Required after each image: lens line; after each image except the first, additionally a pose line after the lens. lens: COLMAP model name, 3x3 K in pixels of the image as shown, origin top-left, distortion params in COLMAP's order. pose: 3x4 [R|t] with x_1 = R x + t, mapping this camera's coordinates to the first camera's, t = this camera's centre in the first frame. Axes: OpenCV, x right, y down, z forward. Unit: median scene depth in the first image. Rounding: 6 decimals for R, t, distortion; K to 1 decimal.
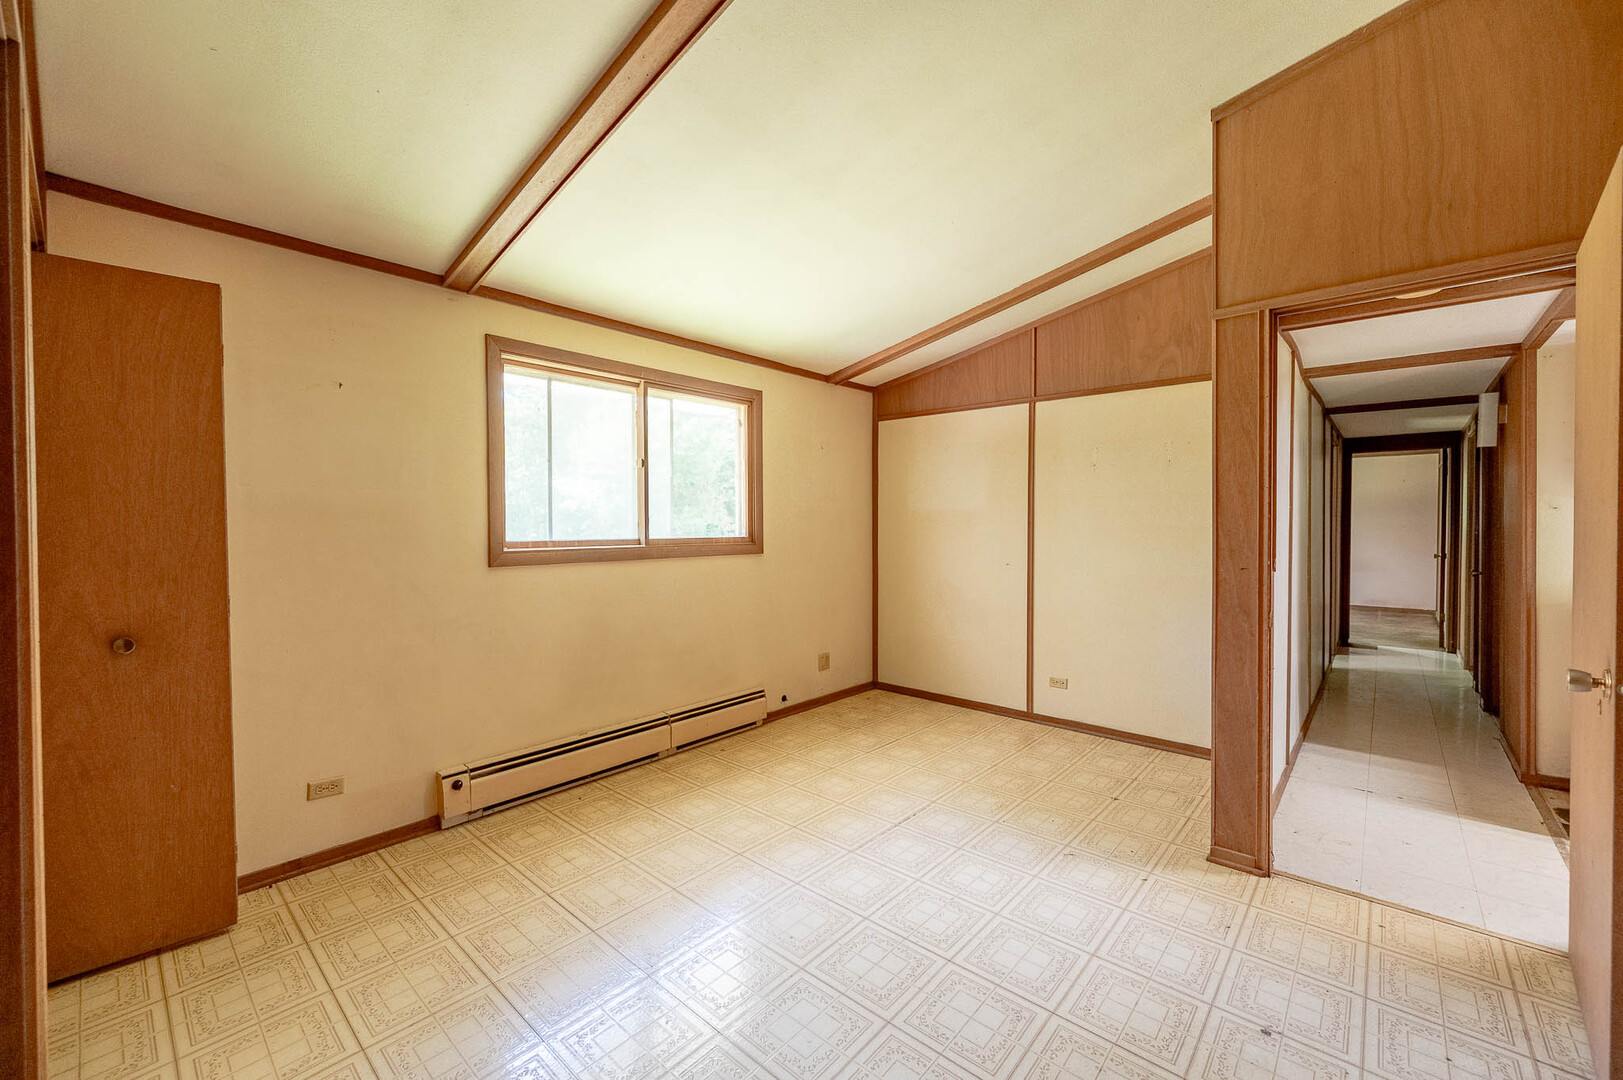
lens RADIAL K [[647.5, 0, 806.4], [0, 647.5, 535.8], [0, 0, 1]] dist [-0.000815, -0.000340]
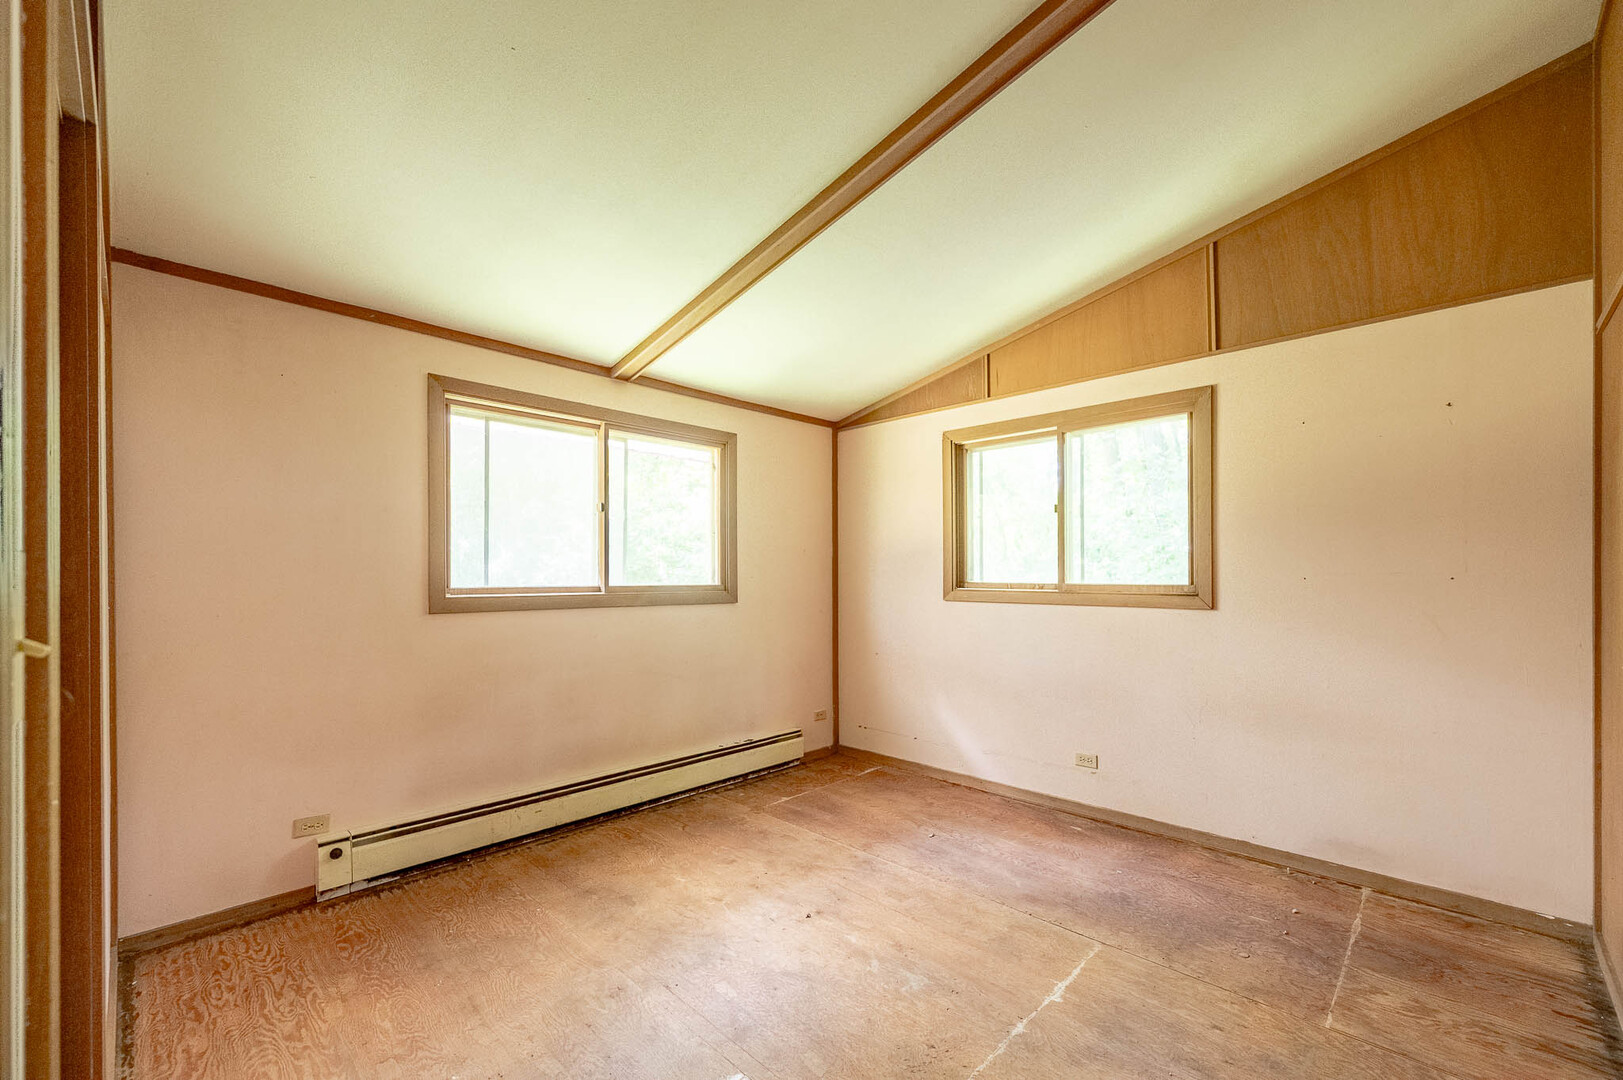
lens RADIAL K [[611.7, 0, 785.9], [0, 611.7, 579.0], [0, 0, 1]] dist [0.000612, 0.000041]
pose [[0.994835, 0.007647, -0.101218, 0.111303], [-0.008324, 0.999946, -0.006270, -0.002770], [0.101164, 0.007081, 0.994845, 0.121415]]
